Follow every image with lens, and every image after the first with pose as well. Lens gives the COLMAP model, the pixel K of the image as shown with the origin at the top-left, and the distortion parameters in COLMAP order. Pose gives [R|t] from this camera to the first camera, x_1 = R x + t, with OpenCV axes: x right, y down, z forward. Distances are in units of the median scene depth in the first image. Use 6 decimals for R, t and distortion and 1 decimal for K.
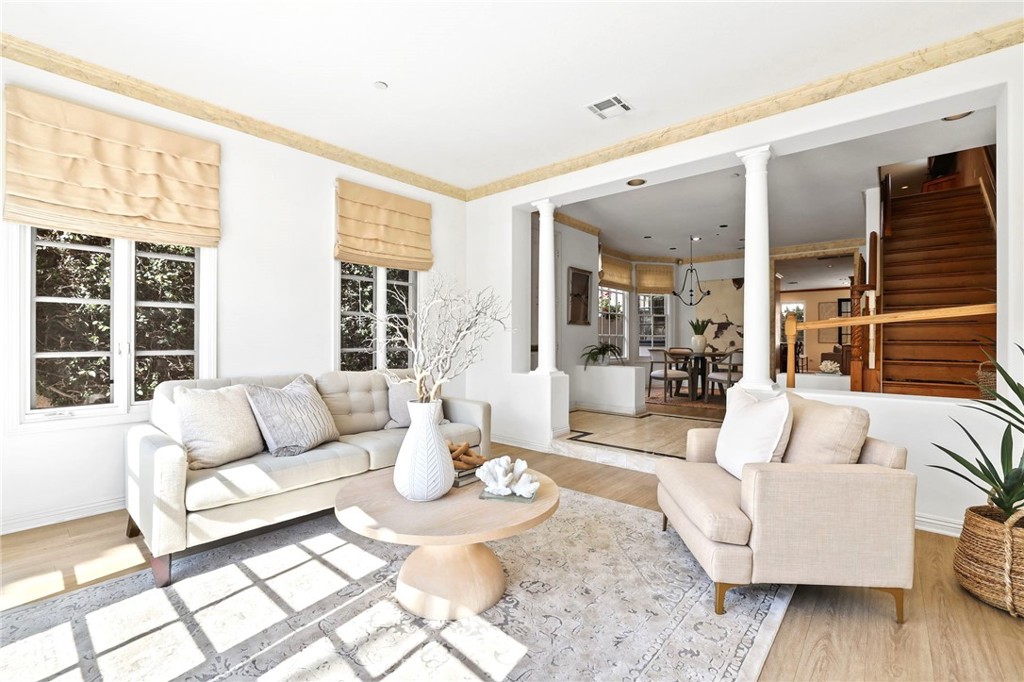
lens RADIAL K [[447.2, 0, 512.0], [0, 447.2, 341.0], [0, 0, 1]] dist [-0.046250, 0.015798]
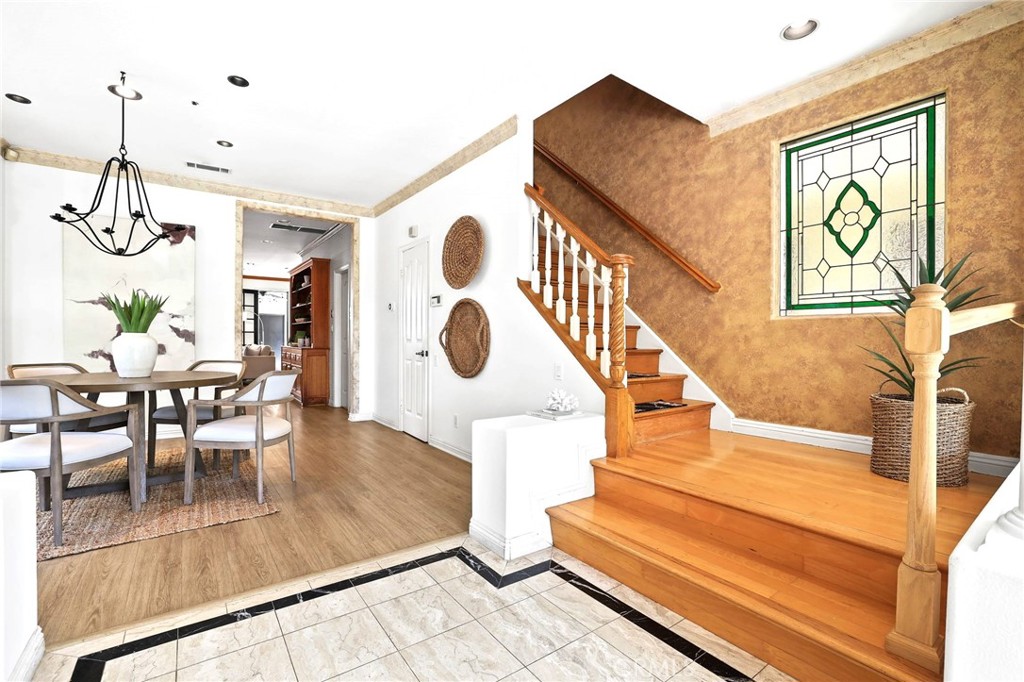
lens RADIAL K [[453.9, 0, 514.4], [0, 453.9, 343.3], [0, 0, 1]] dist [-0.047497, 0.017892]
pose [[0.220209, -0.008111, 0.975419, 0.111934], [-0.007231, 0.999924, 0.009947, -0.011374], [-0.975426, -0.009243, 0.220133, 0.612066]]
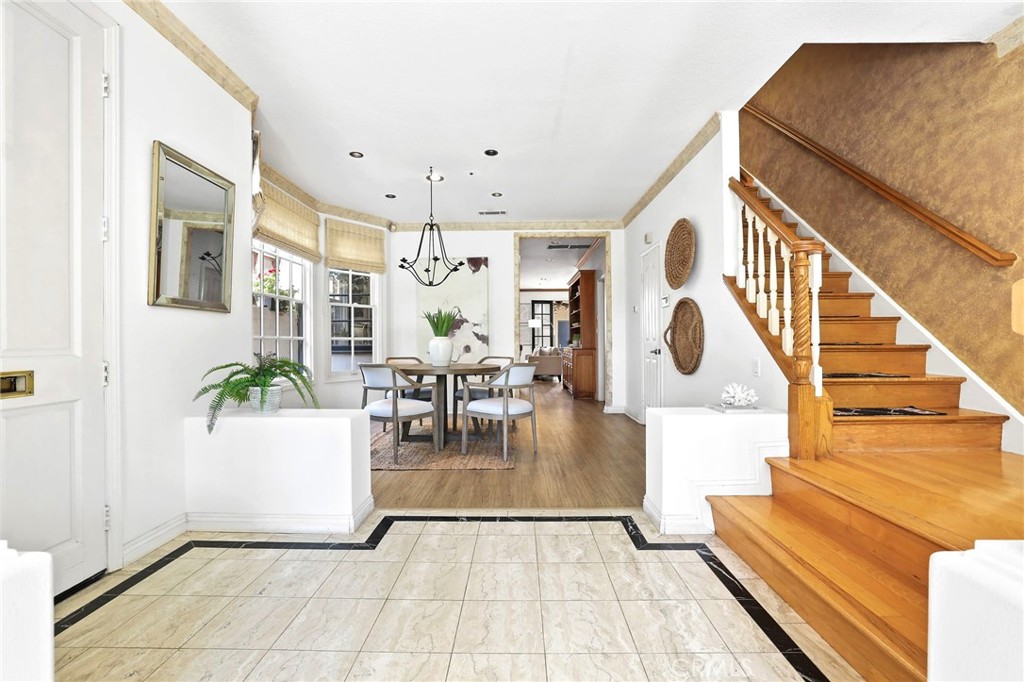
lens RADIAL K [[453.9, 0, 514.4], [0, 453.9, 343.3], [0, 0, 1]] dist [-0.047497, 0.017892]
pose [[0.762098, -0.008909, 0.647400, 0.105576], [0.008397, 0.999957, 0.003876, -0.006592], [-0.647407, 0.002483, 0.762140, 0.496849]]
